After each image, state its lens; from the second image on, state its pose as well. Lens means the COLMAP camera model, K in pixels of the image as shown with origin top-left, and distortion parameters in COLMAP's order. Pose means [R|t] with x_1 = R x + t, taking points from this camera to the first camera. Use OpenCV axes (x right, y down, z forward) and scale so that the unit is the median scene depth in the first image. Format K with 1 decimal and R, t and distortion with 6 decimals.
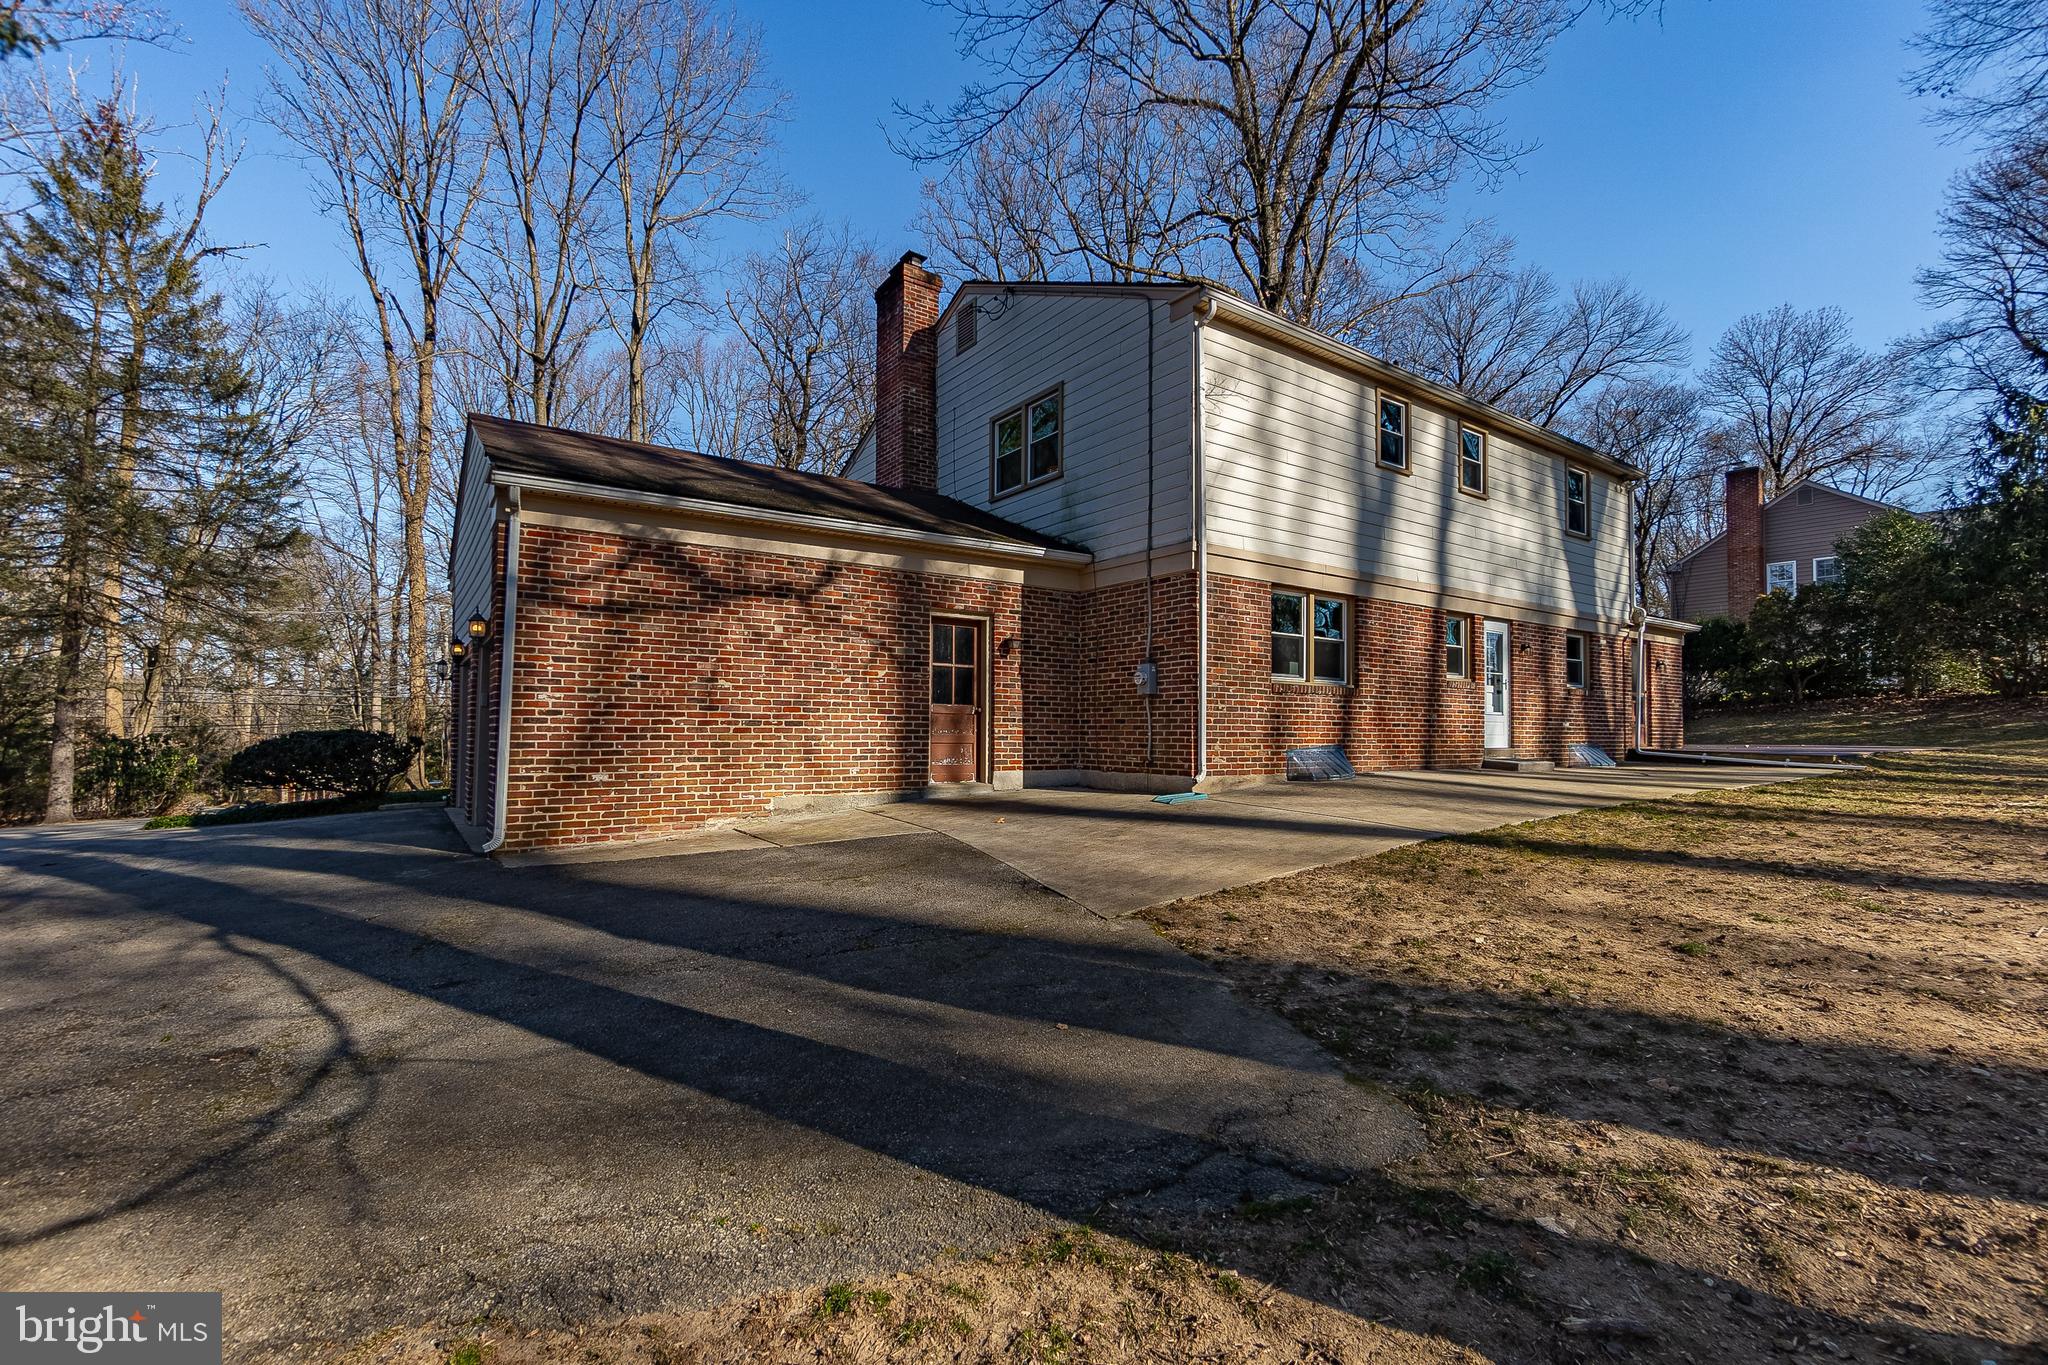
lens RADIAL K [[899.7, 0, 1015.2], [0, 899.7, 669.7], [0, 0, 1]] dist [-0.004017, -0.000142]
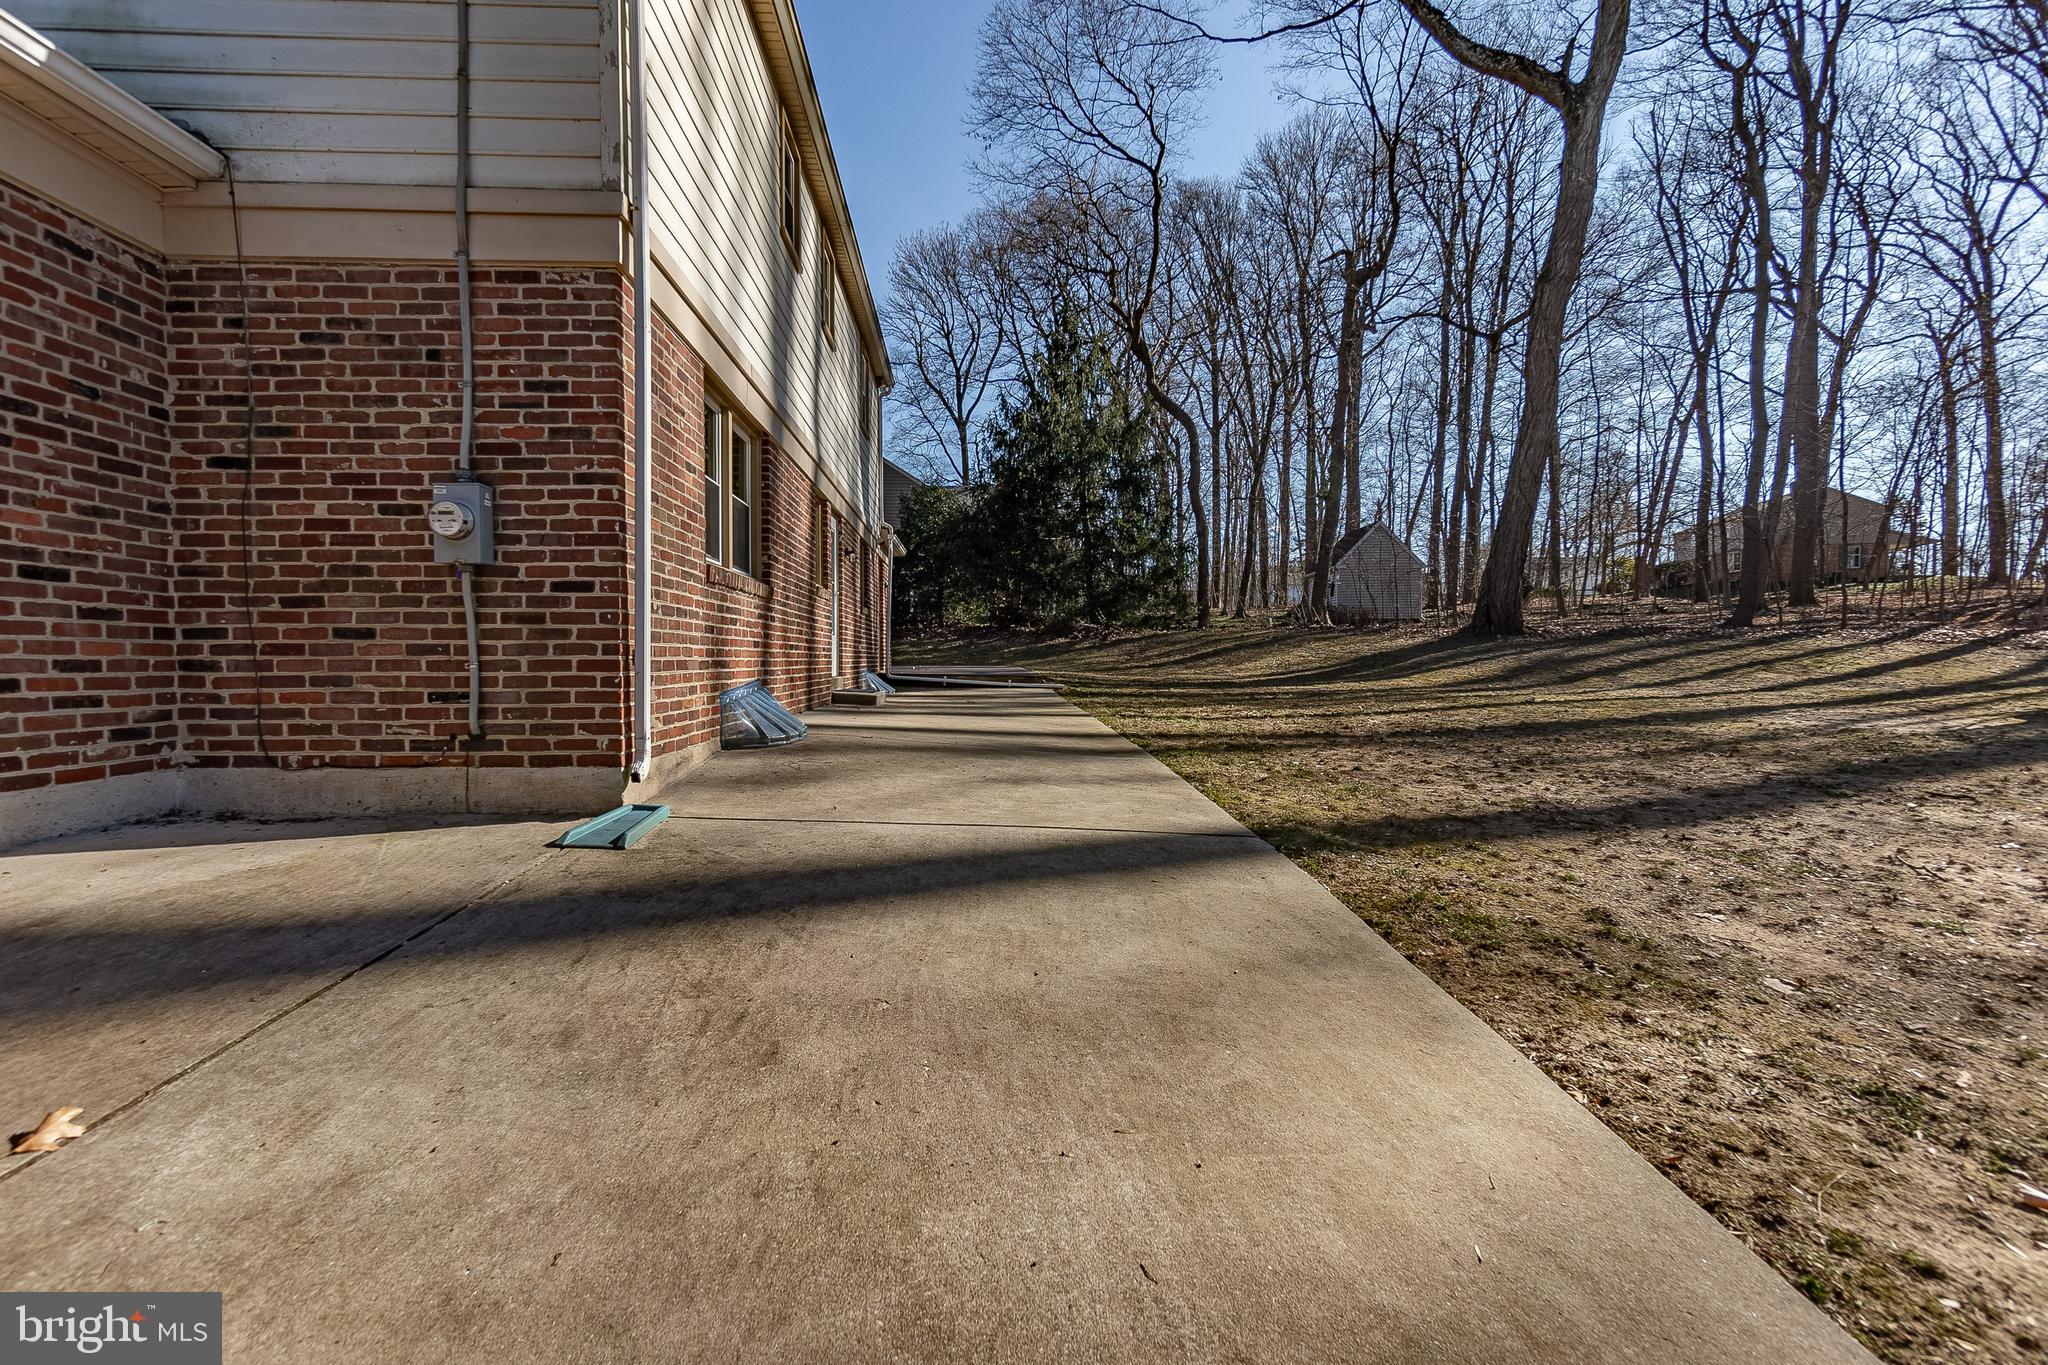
lens RADIAL K [[885.9, 0, 1024.0], [0, 885.9, 682.5], [0, 0, 1]] dist [-0.001329, -0.000161]
pose [[0.524783, -0.032293, 0.850623, -0.049707], [-0.049059, 0.996472, 0.068096, 0.037606], [-0.849821, -0.077467, 0.521348, 0.551484]]
